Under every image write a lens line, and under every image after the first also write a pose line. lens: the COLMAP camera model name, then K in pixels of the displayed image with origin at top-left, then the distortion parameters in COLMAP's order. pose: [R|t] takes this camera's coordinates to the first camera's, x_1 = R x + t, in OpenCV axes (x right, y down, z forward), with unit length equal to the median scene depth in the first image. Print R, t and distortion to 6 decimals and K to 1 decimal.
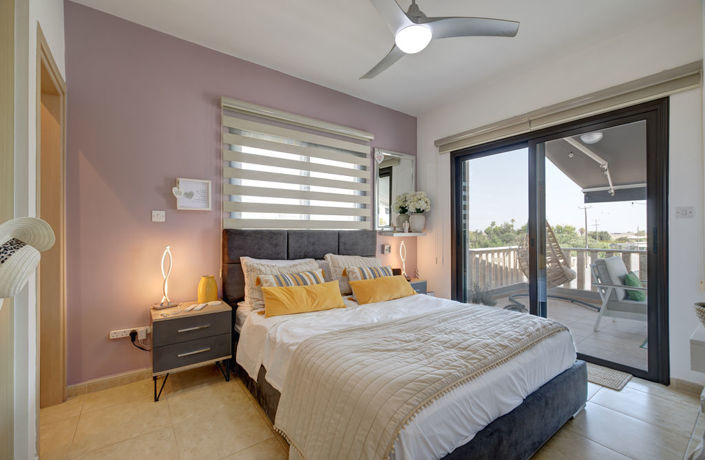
lens RADIAL K [[299.3, 0, 349.7], [0, 299.3, 231.0], [0, 0, 1]] dist [0.002606, -0.000088]
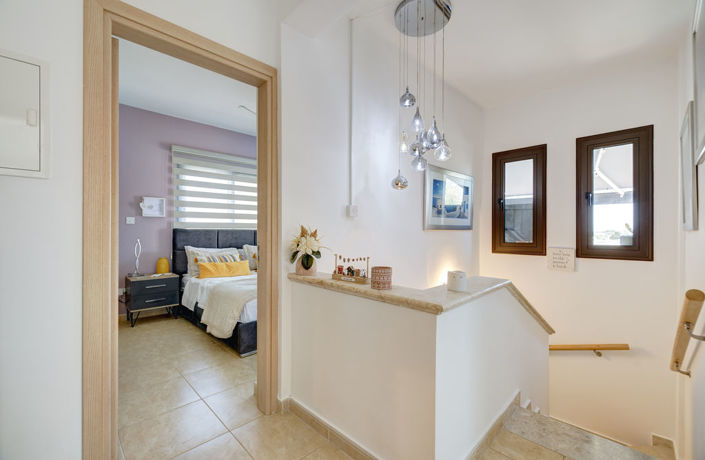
lens RADIAL K [[299.3, 0, 354.7], [0, 299.3, 234.1], [0, 0, 1]] dist [0.002606, -0.000088]
pose [[0.988730, 0.001450, 0.149704, 0.291931], [-0.002097, 0.999989, 0.004164, 0.014821], [-0.149697, -0.004431, 0.988722, -0.715647]]
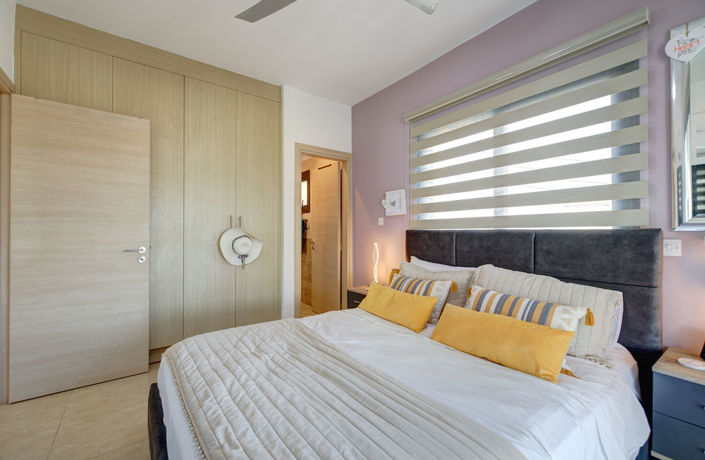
lens RADIAL K [[299.3, 0, 350.1], [0, 299.3, 230.2], [0, 0, 1]] dist [0.002606, -0.000088]
pose [[-0.003020, -0.006627, -0.999973, 0.689107], [0.004856, 0.999966, -0.006642, 0.000368], [0.999984, -0.004876, -0.002988, 0.770648]]
